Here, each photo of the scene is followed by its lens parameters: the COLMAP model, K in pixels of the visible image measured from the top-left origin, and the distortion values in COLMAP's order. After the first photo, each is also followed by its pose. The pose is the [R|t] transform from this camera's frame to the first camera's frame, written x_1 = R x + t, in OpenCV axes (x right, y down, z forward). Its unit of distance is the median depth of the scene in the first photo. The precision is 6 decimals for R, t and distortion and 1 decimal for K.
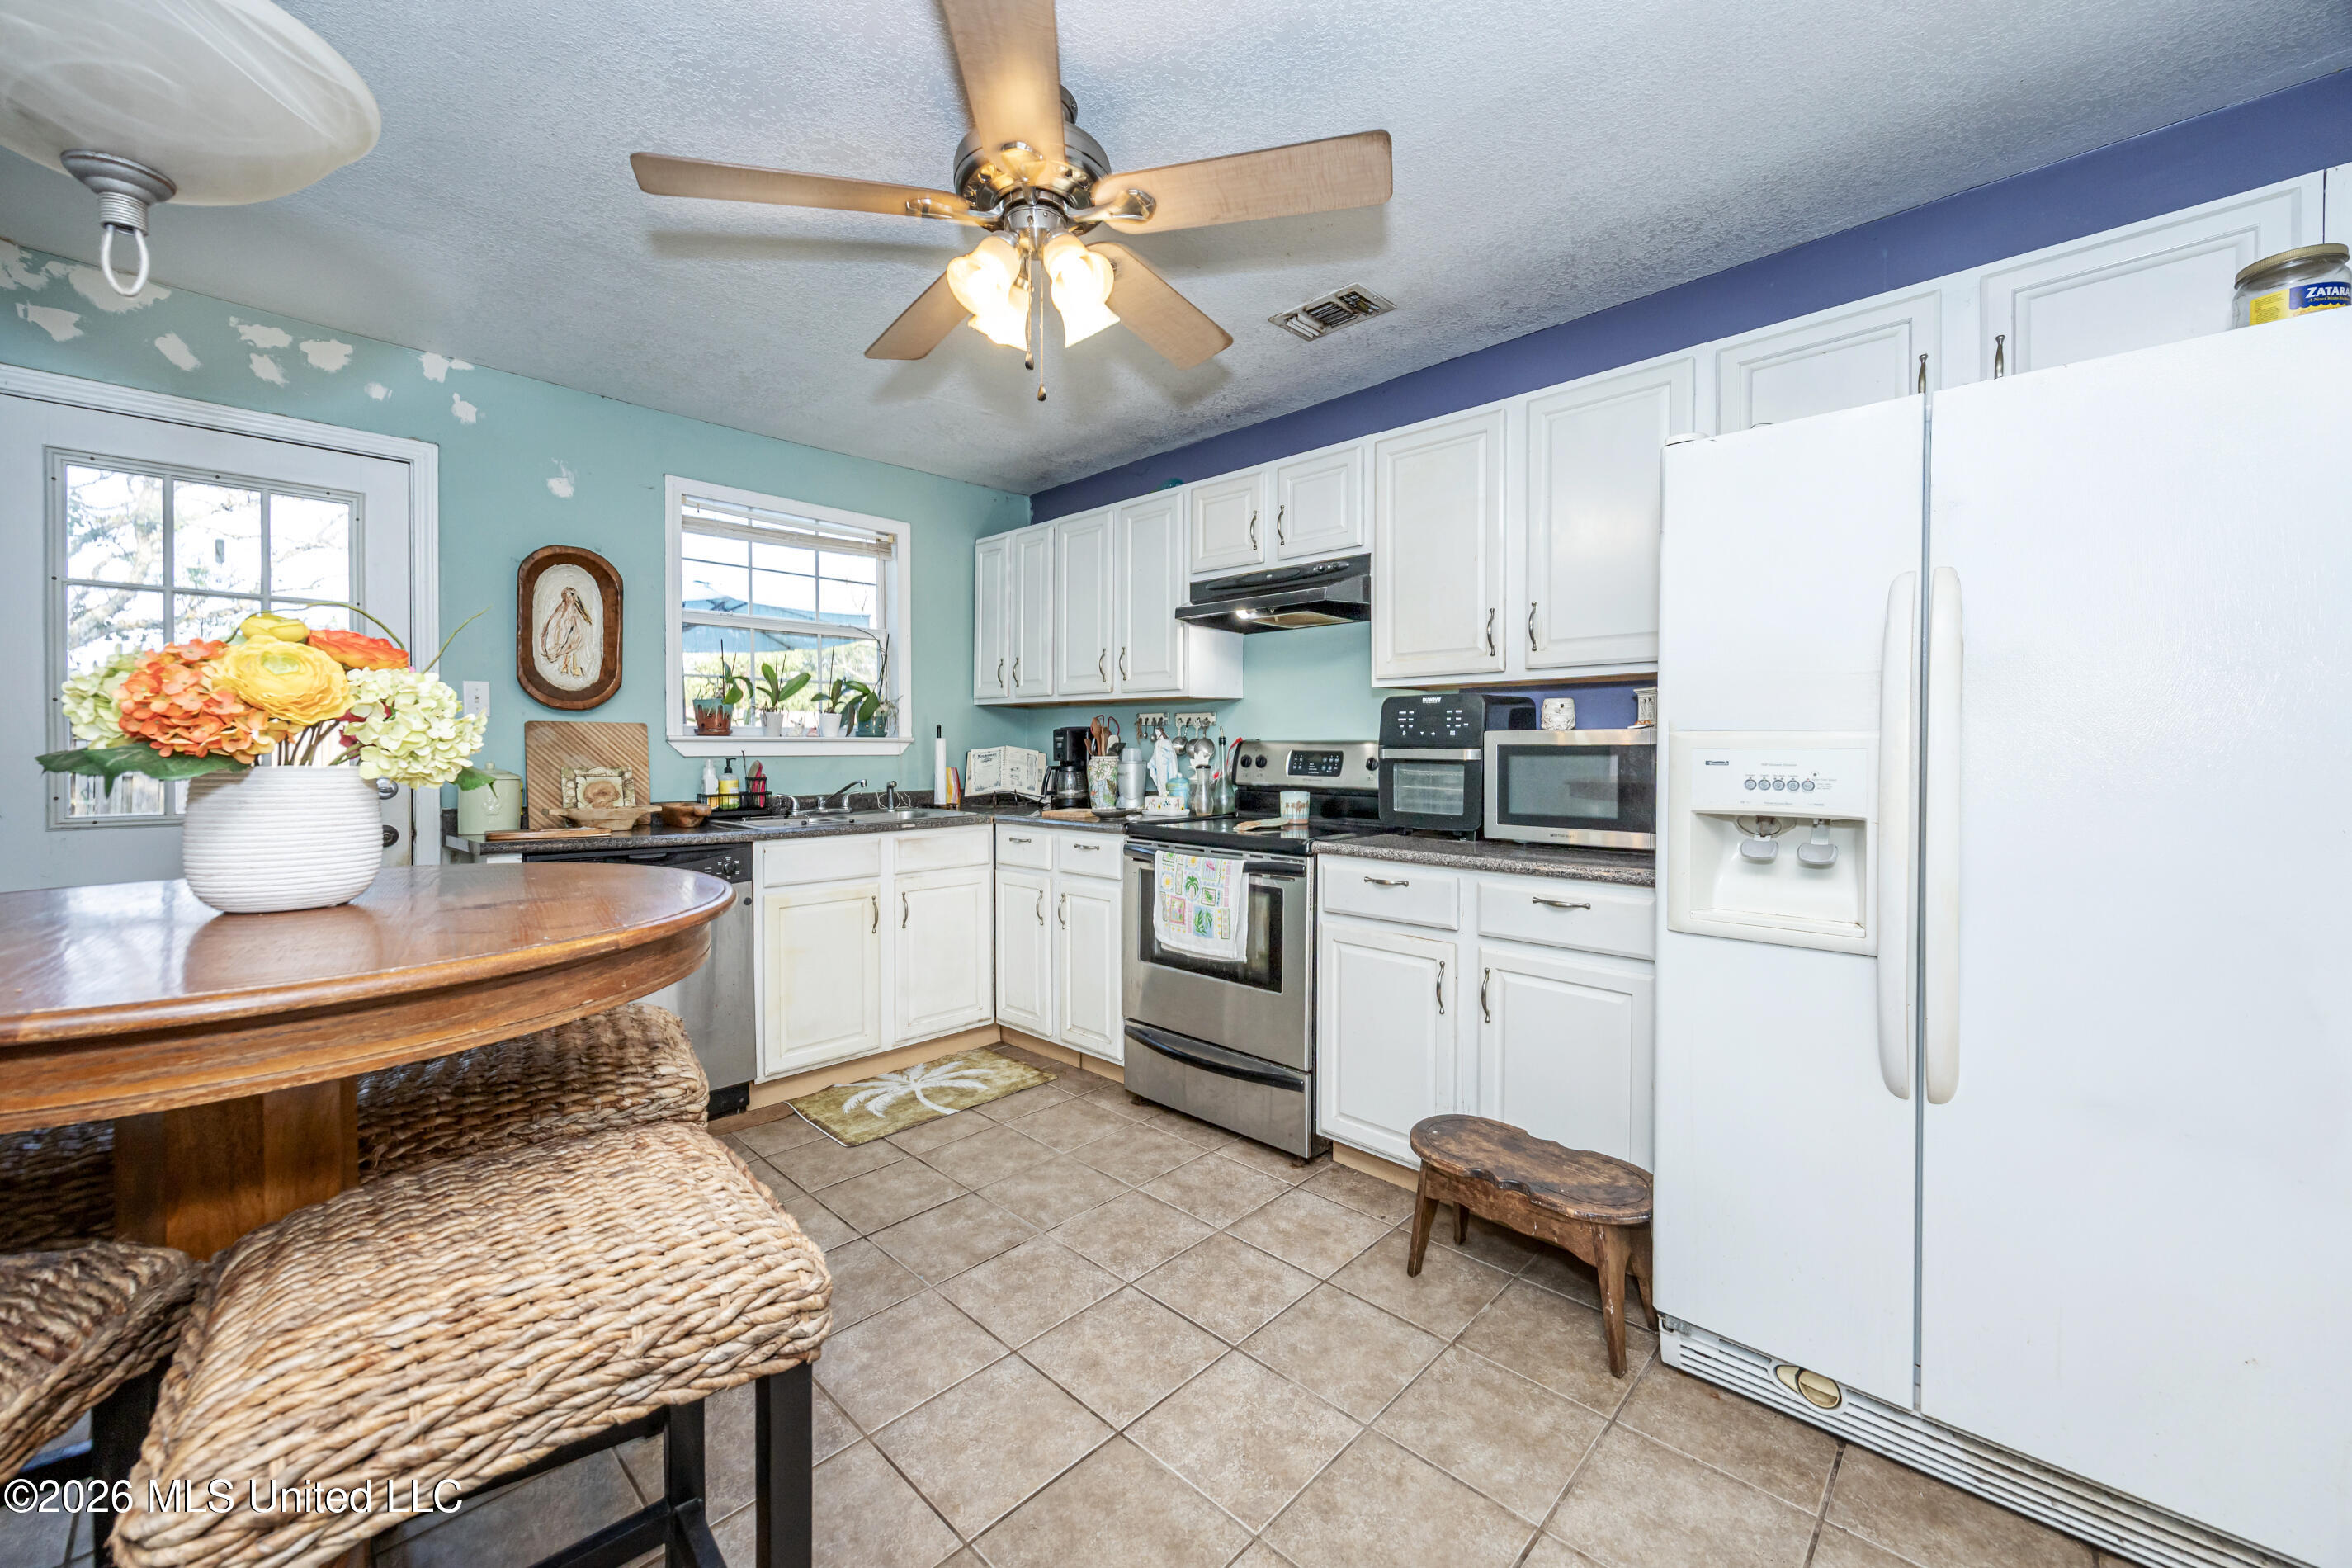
lens RADIAL K [[906.1, 0, 1197.0], [0, 906.1, 752.3], [0, 0, 1]] dist [-0.001940, -0.000569]
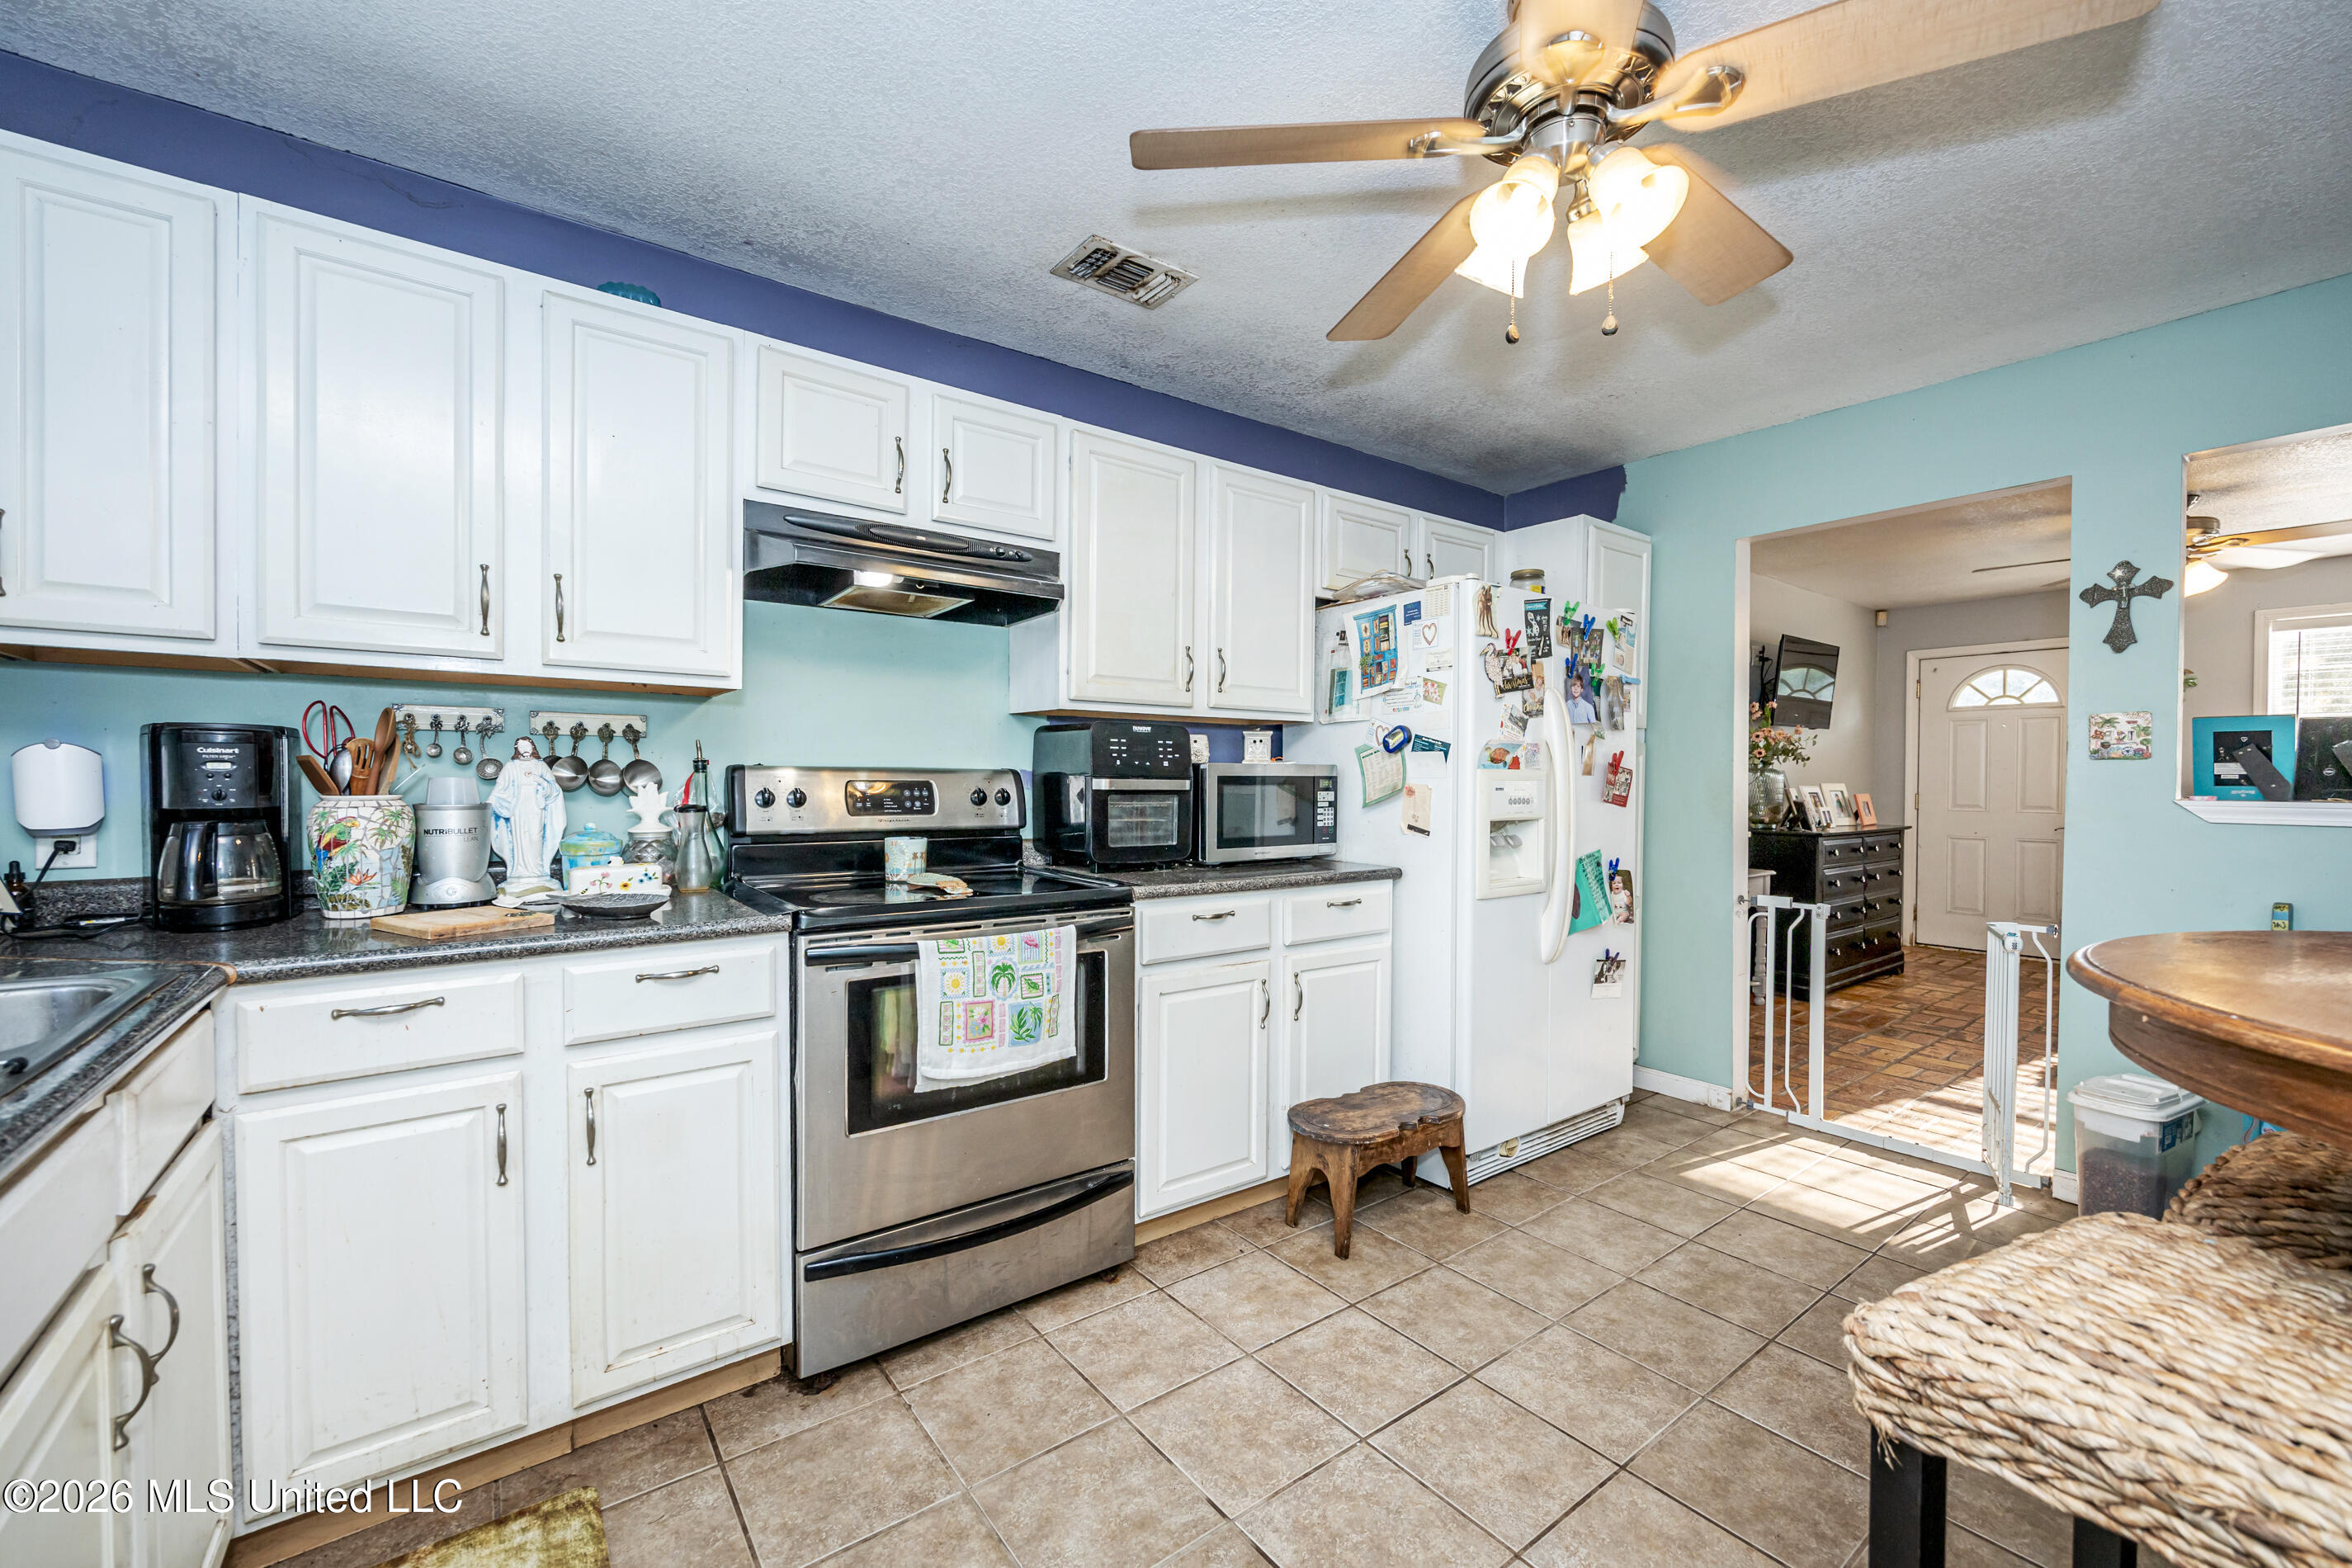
lens RADIAL K [[926.6, 0, 1173.4], [0, 926.6, 790.7], [0, 0, 1]] dist [0.003231, 0.000017]
pose [[0.186969, -0.011943, 0.982293, -0.706877], [0.001746, 0.999929, 0.011825, -0.003017], [-0.982364, -0.000496, 0.186977, 0.779489]]
